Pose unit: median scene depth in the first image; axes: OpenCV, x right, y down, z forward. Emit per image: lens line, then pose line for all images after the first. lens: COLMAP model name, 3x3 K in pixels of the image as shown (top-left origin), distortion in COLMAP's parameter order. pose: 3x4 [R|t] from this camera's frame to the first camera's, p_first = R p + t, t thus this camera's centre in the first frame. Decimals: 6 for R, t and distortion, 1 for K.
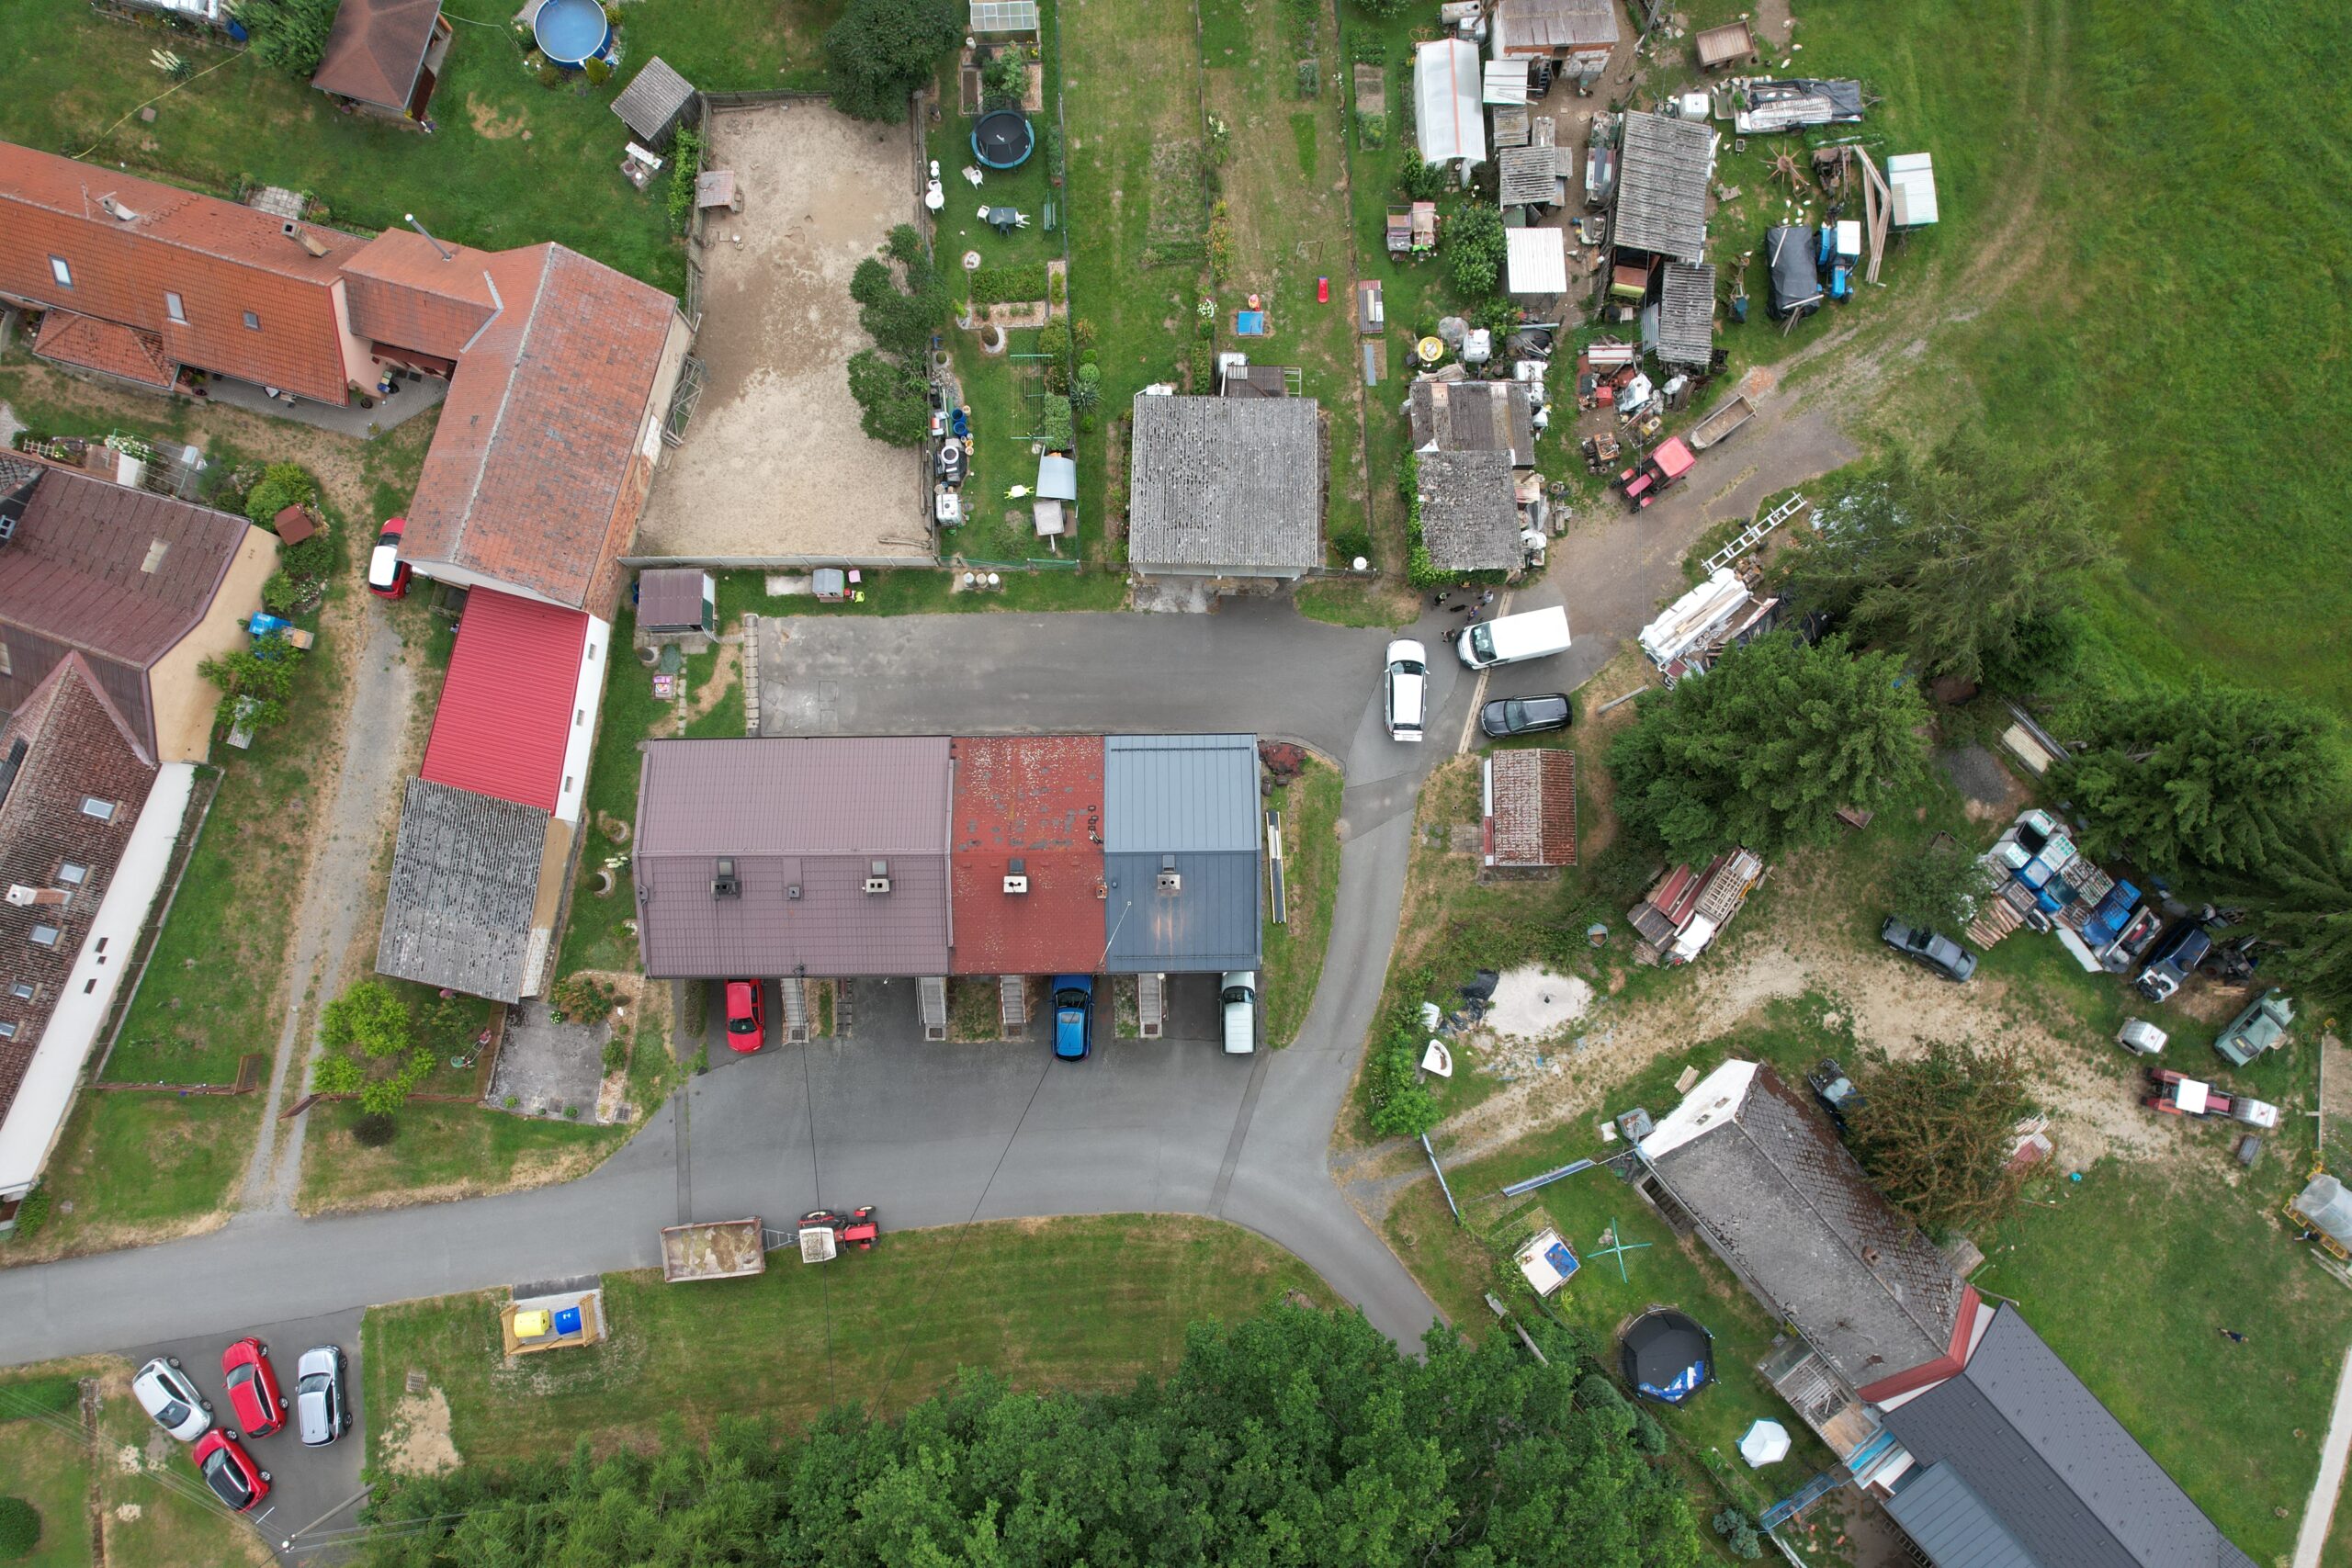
lens RADIAL K [[1508.9, 0, 1189.5], [0, 1508.9, 802.2], [0, 0, 1]] dist [-0.081854, 0.074080]
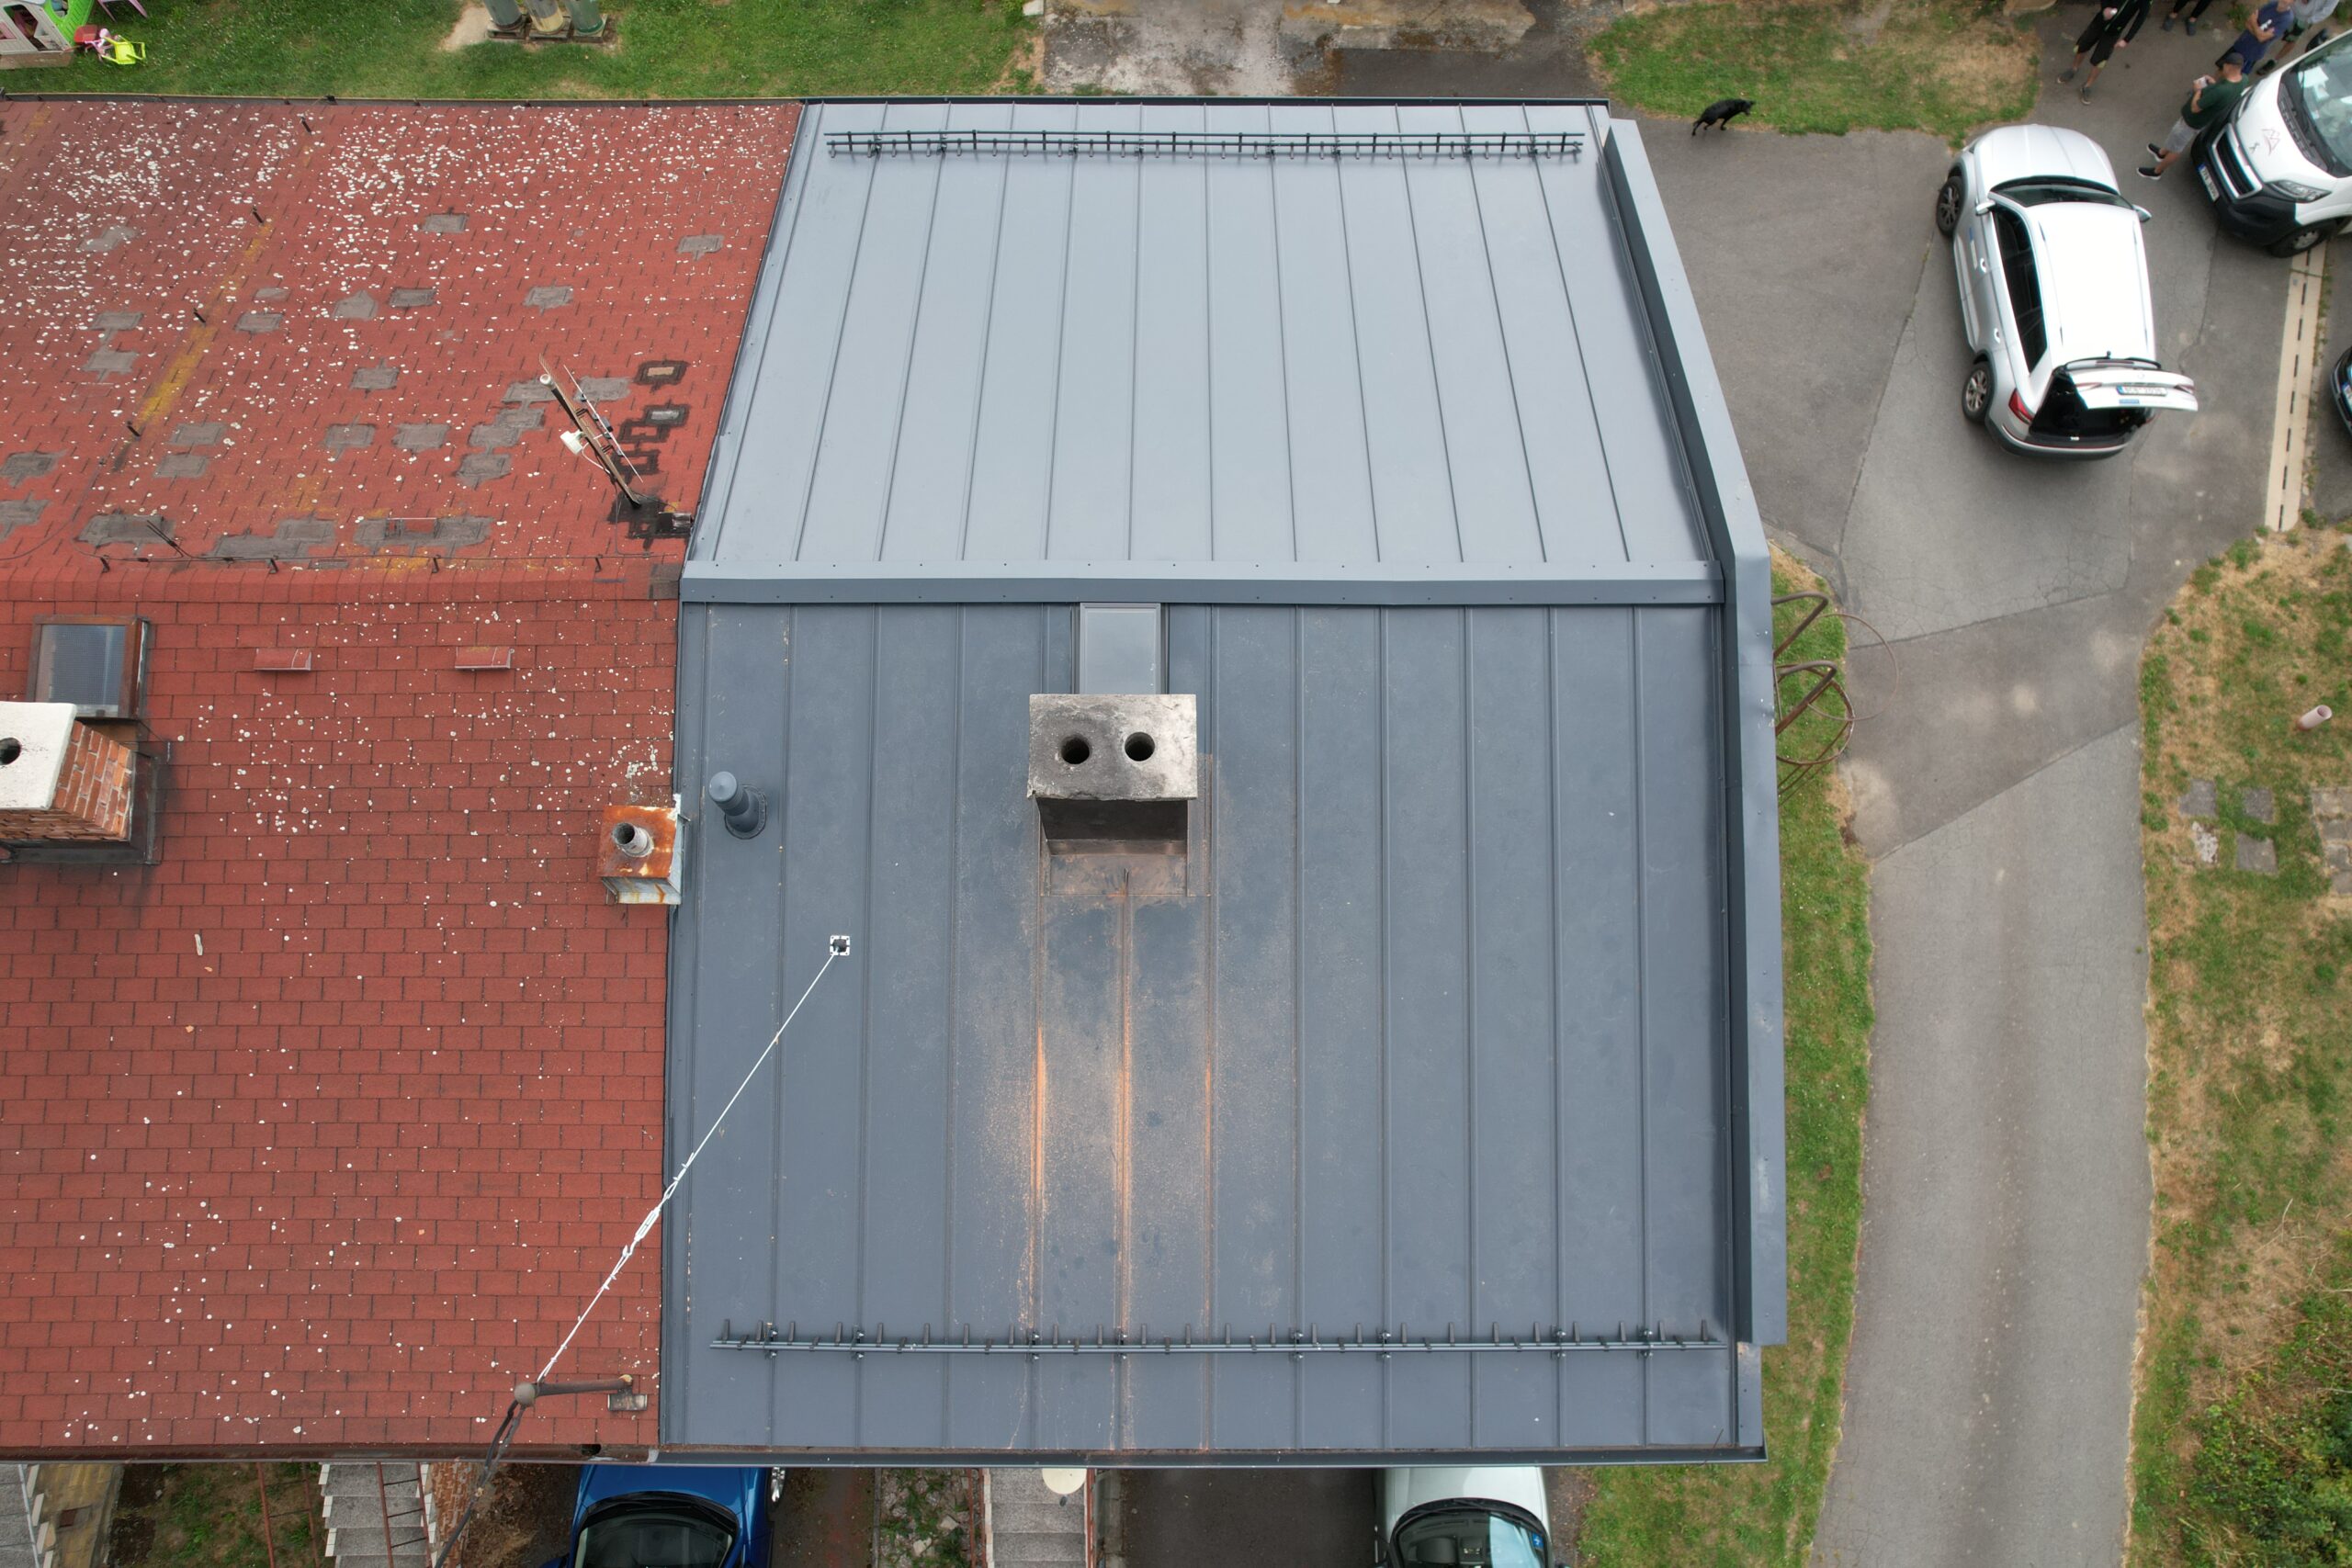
lens RADIAL K [[1508.9, 0, 1181.7], [0, 1508.9, 805.8], [0, 0, 1]] dist [-0.081854, 0.074080]
pose [[0.999859, 0.010652, -0.013020, -0.005019], [-0.013522, 0.969339, -0.245353, 0.079453], [0.010007, 0.245495, 0.969346, 0.769295]]
